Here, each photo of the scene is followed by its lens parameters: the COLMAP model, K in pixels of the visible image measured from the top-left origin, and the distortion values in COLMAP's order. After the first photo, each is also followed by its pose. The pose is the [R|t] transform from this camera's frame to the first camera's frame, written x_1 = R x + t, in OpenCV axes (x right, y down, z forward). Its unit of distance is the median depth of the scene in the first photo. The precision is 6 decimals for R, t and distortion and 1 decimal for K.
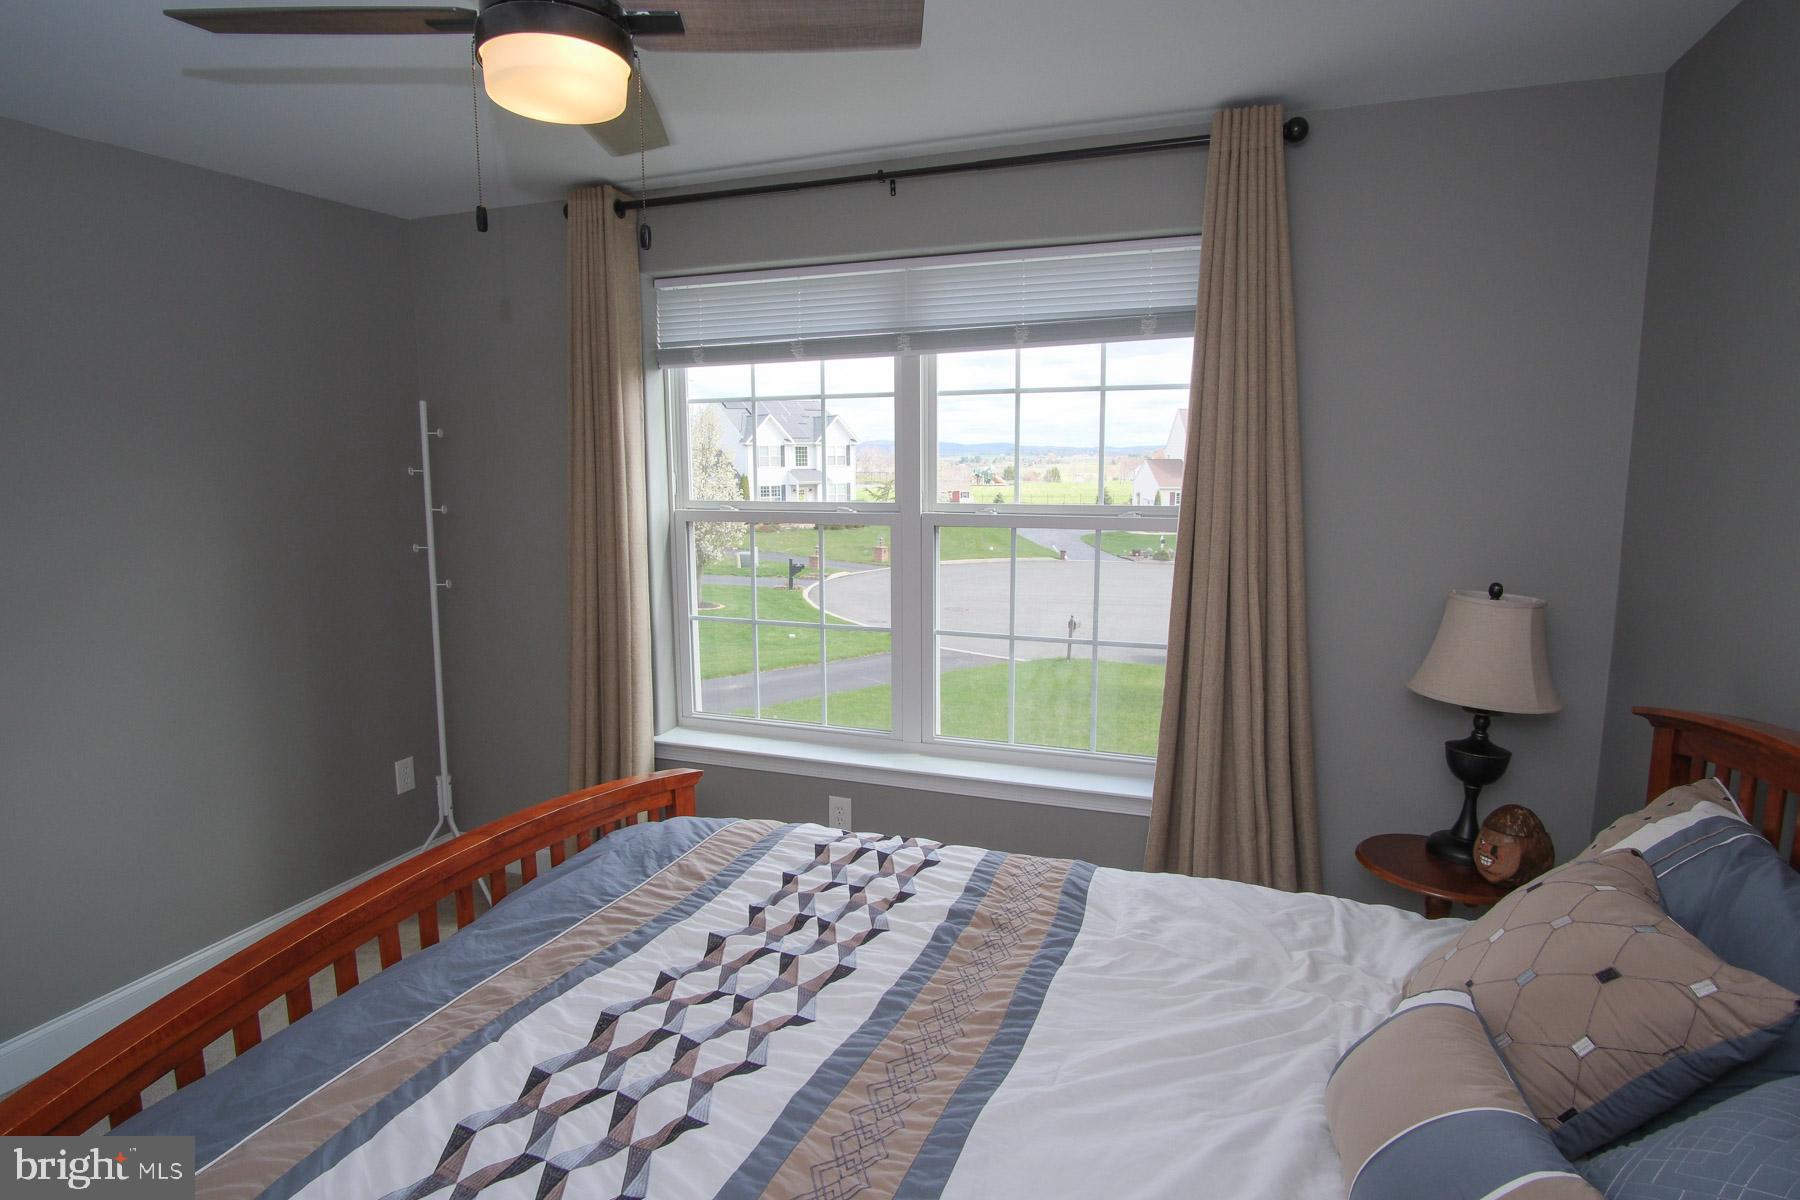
lens RADIAL K [[986.8, 0, 895.0], [0, 986.8, 595.1], [0, 0, 1]] dist [-0.029335, 0.011699]
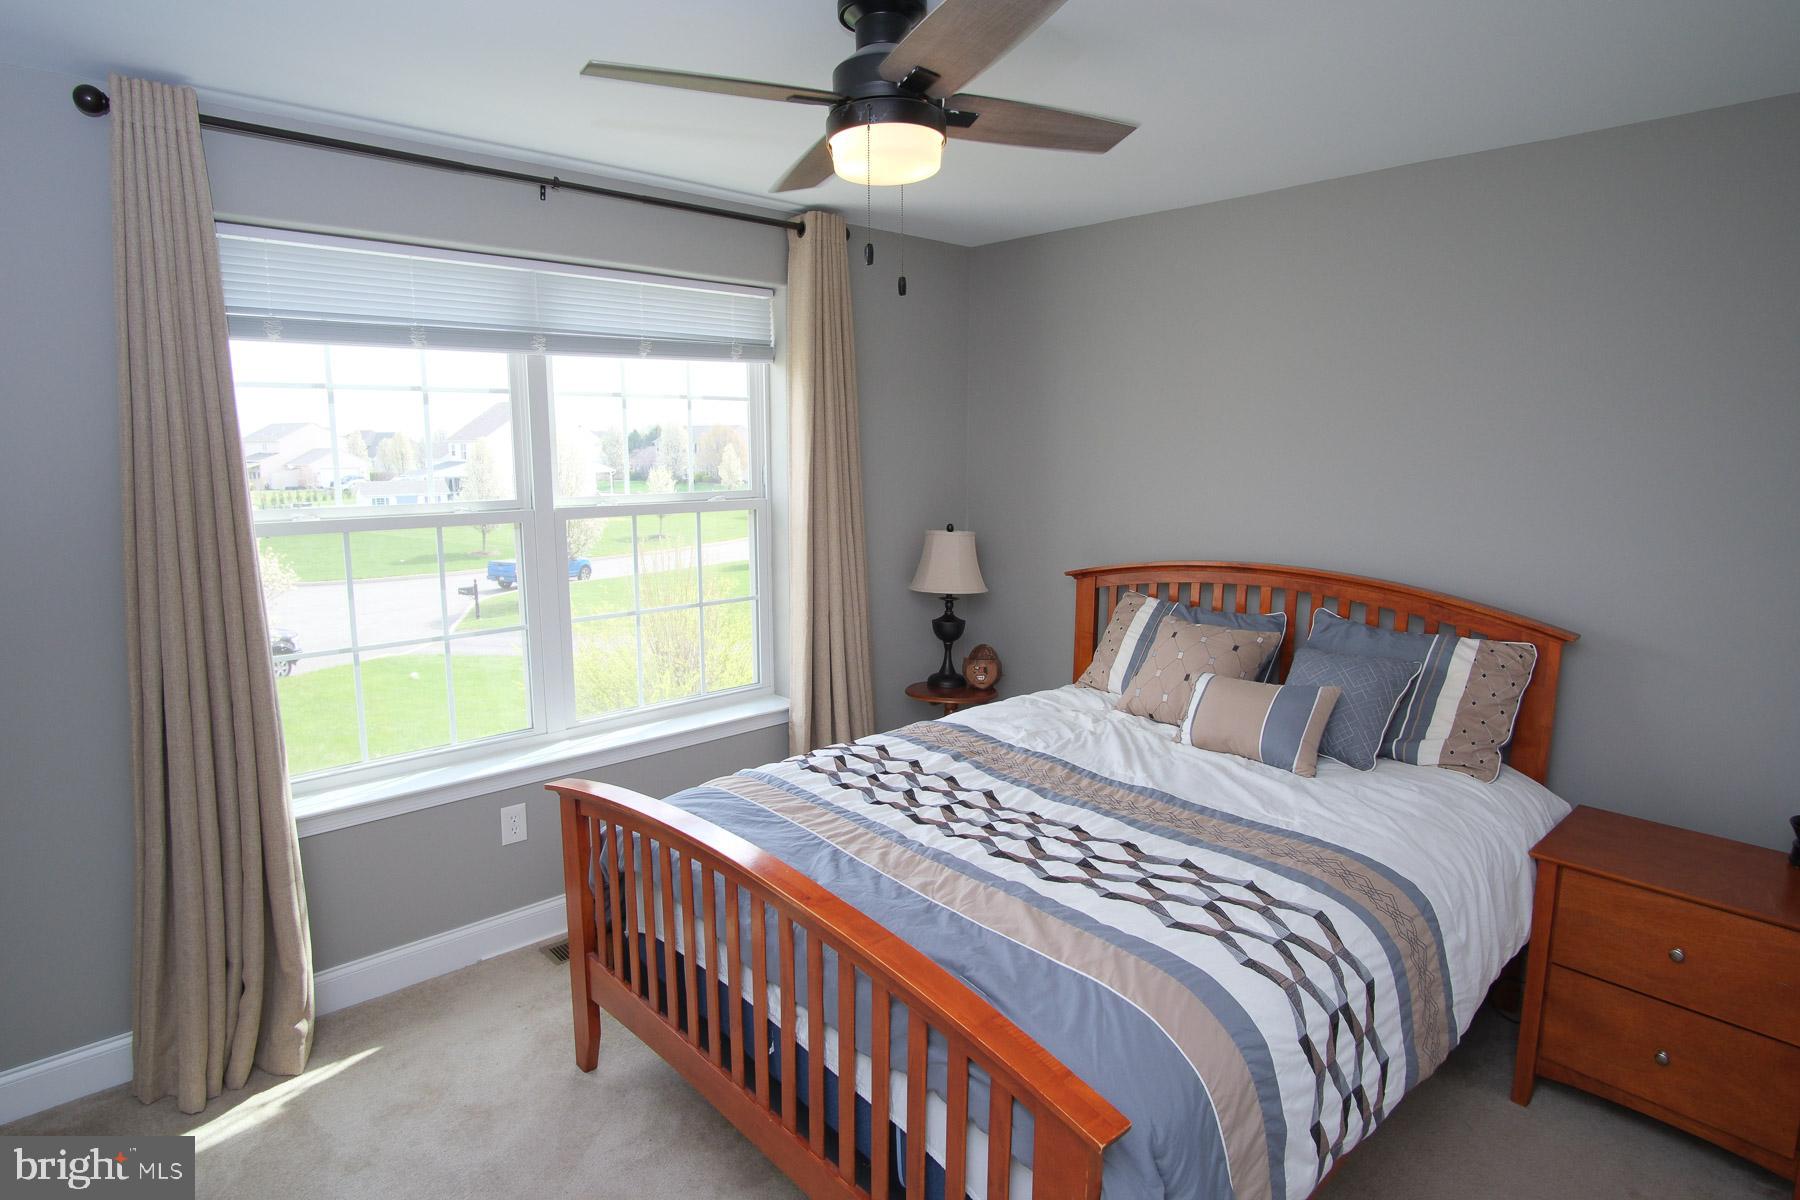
lens RADIAL K [[986.8, 0, 895.0], [0, 986.8, 595.1], [0, 0, 1]] dist [-0.029335, 0.011699]
pose [[0.437766, -0.131698, 0.889391, -1.014354], [0.126687, 0.988380, 0.084000, -0.046535], [-0.890119, 0.075902, 0.449363, 0.303388]]
